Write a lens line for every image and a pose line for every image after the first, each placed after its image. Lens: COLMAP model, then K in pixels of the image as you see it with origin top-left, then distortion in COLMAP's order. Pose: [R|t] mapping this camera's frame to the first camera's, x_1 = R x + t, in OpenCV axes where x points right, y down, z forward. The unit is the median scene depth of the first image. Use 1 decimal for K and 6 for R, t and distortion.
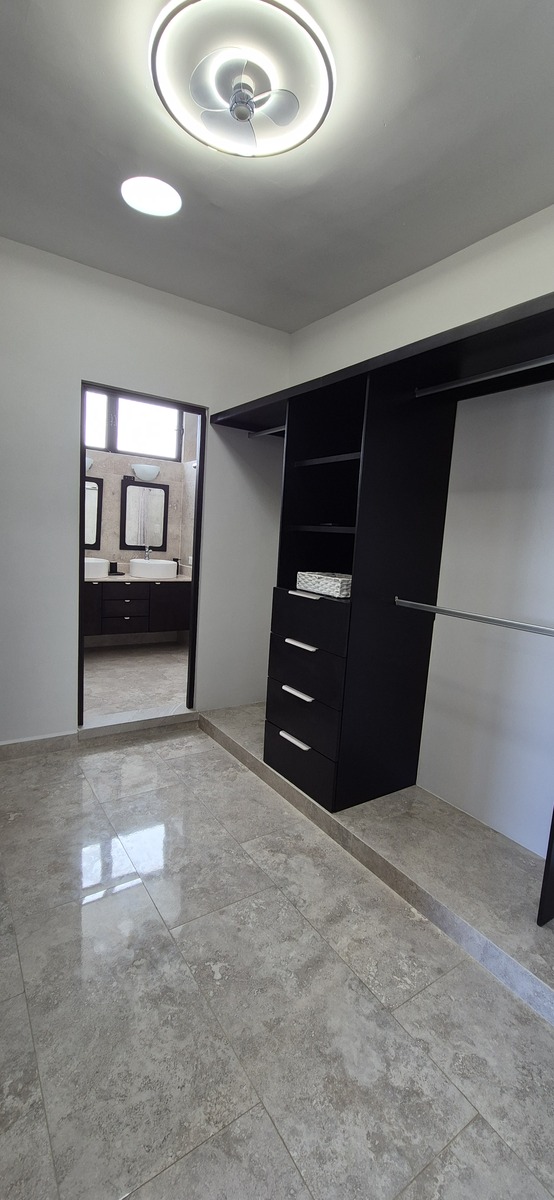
lens RADIAL K [[490.4, 0, 277.0], [0, 490.4, 600.0], [0, 0, 1]] dist [-0.000518, 0.000144]
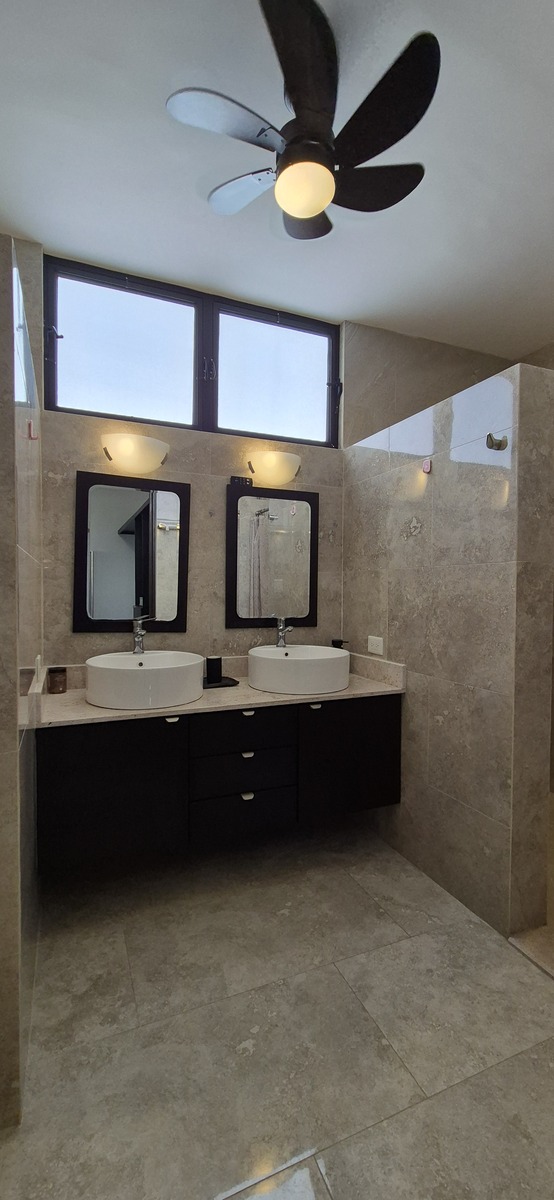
lens RADIAL K [[490.4, 0, 277.0], [0, 490.4, 600.0], [0, 0, 1]] dist [-0.000518, 0.000144]
pose [[0.980903, -0.056148, -0.186215, -0.181765], [0.034149, 0.992270, -0.119308, -0.072064], [0.191474, 0.110670, 0.975238, 0.542251]]
